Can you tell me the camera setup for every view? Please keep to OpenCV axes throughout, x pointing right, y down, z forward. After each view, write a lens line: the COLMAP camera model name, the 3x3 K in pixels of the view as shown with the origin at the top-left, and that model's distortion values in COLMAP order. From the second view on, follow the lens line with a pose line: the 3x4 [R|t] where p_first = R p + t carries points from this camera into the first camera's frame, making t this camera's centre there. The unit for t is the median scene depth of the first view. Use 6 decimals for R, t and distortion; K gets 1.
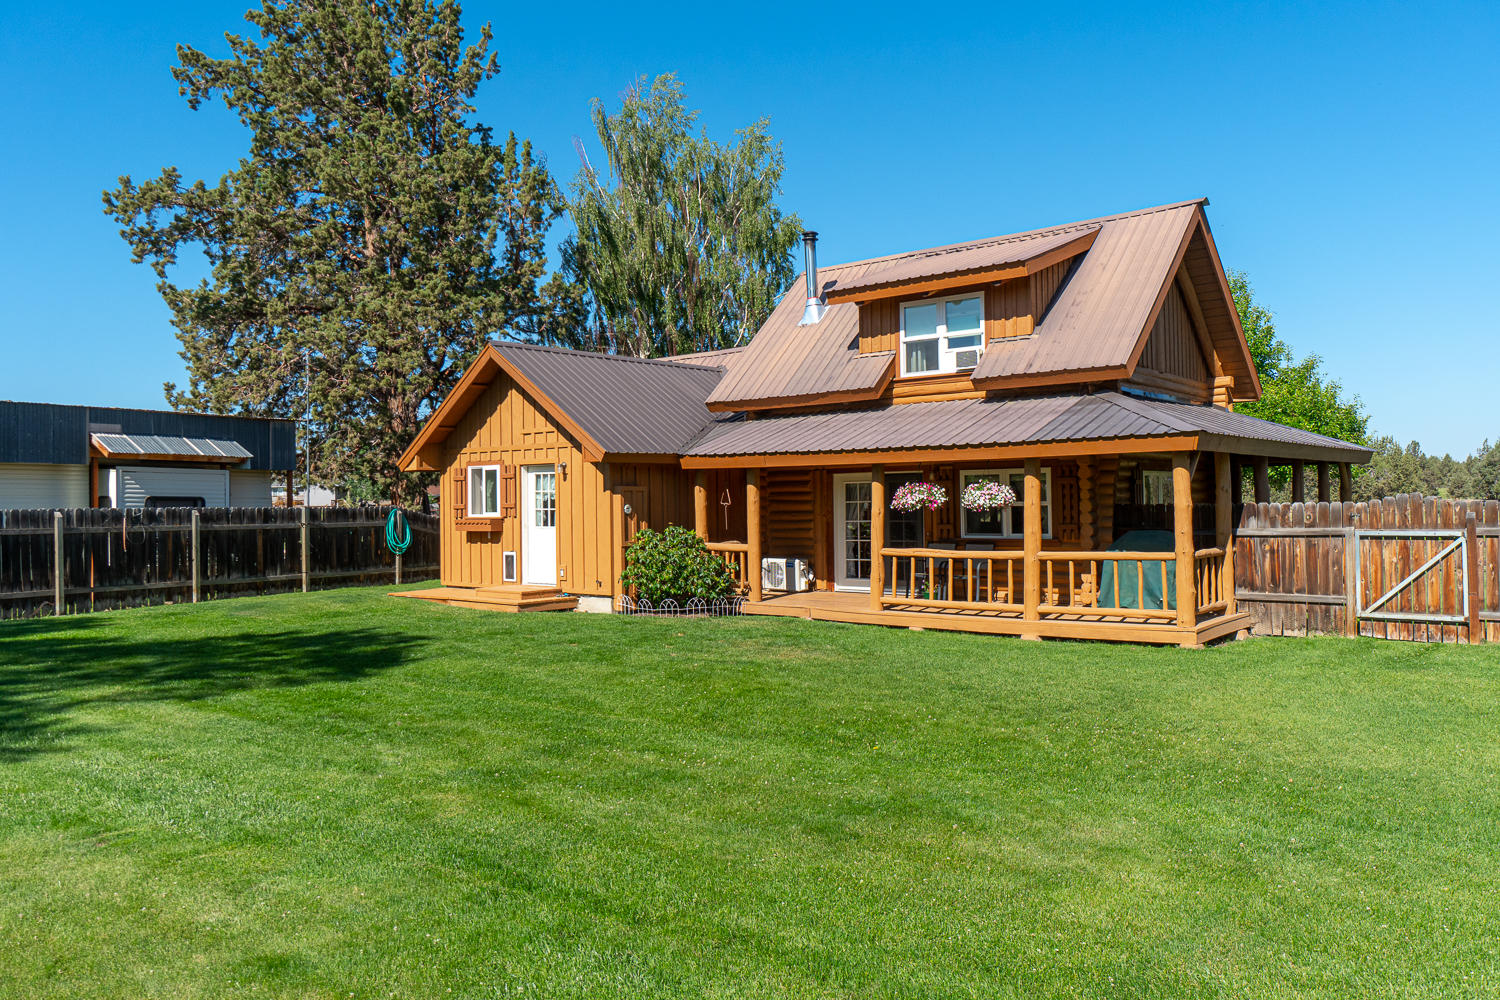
lens RADIAL K [[1137.3, 0, 748.8], [0, 1137.3, 503.6], [0, 0, 1]] dist [-0.004104, 0.003210]
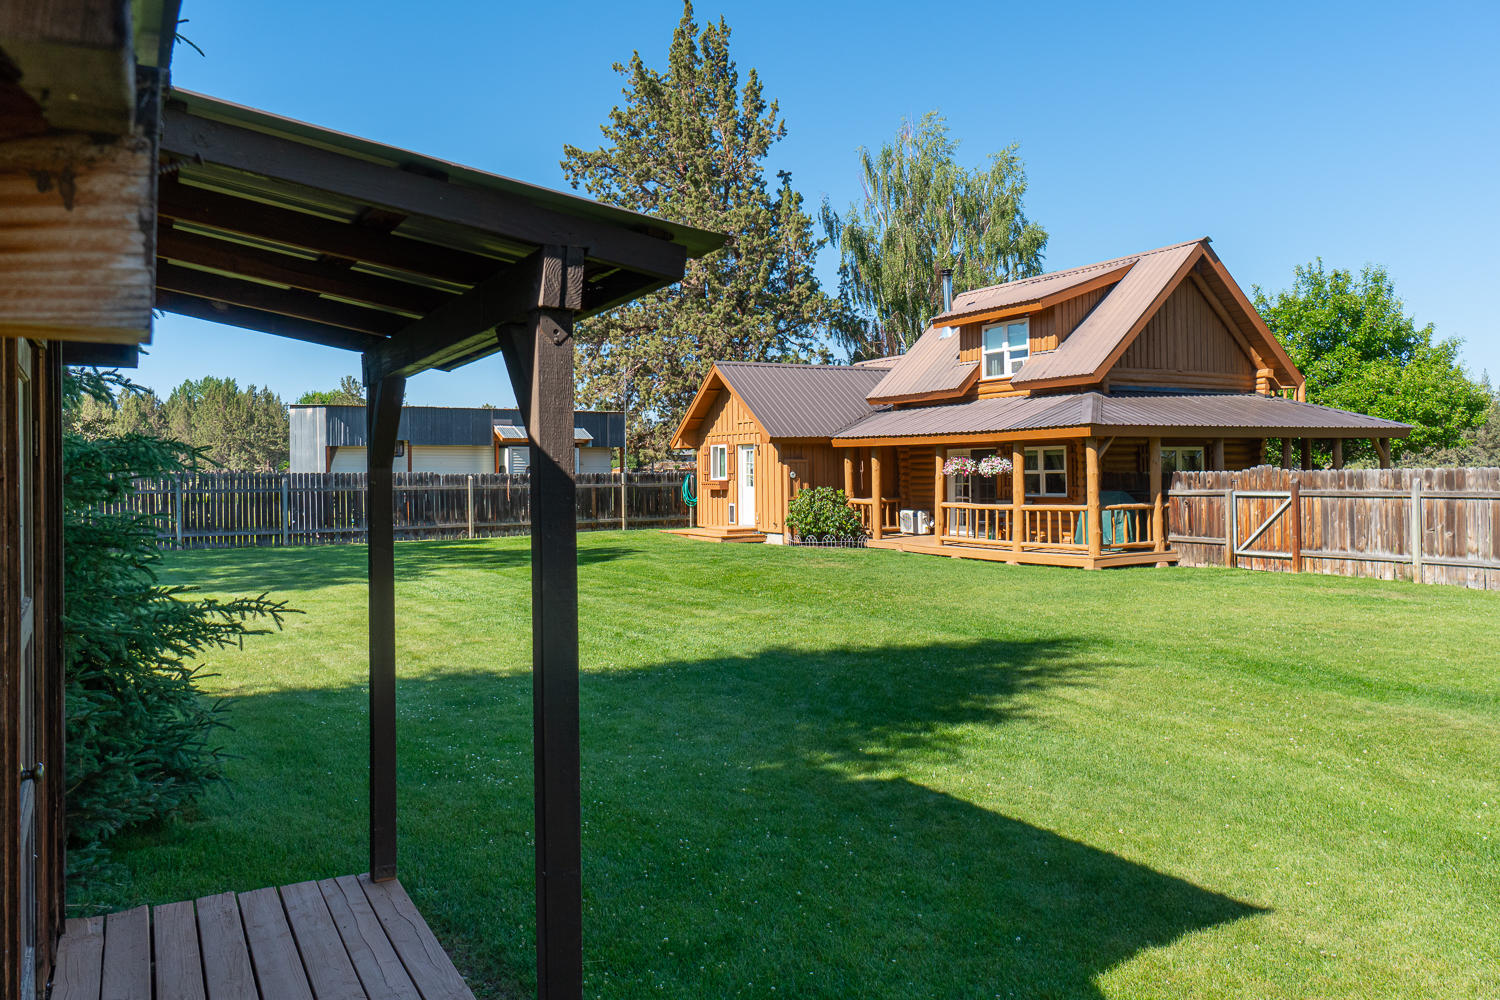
lens RADIAL K [[1137.3, 0, 750.5], [0, 1137.3, 492.9], [0, 0, 1]] dist [-0.004104, 0.003210]
pose [[0.932038, 0.007955, -0.362274, 0.368562], [-0.000004, 0.999759, 0.021943, -0.004037], [0.362361, -0.020450, 0.931813, -0.386473]]
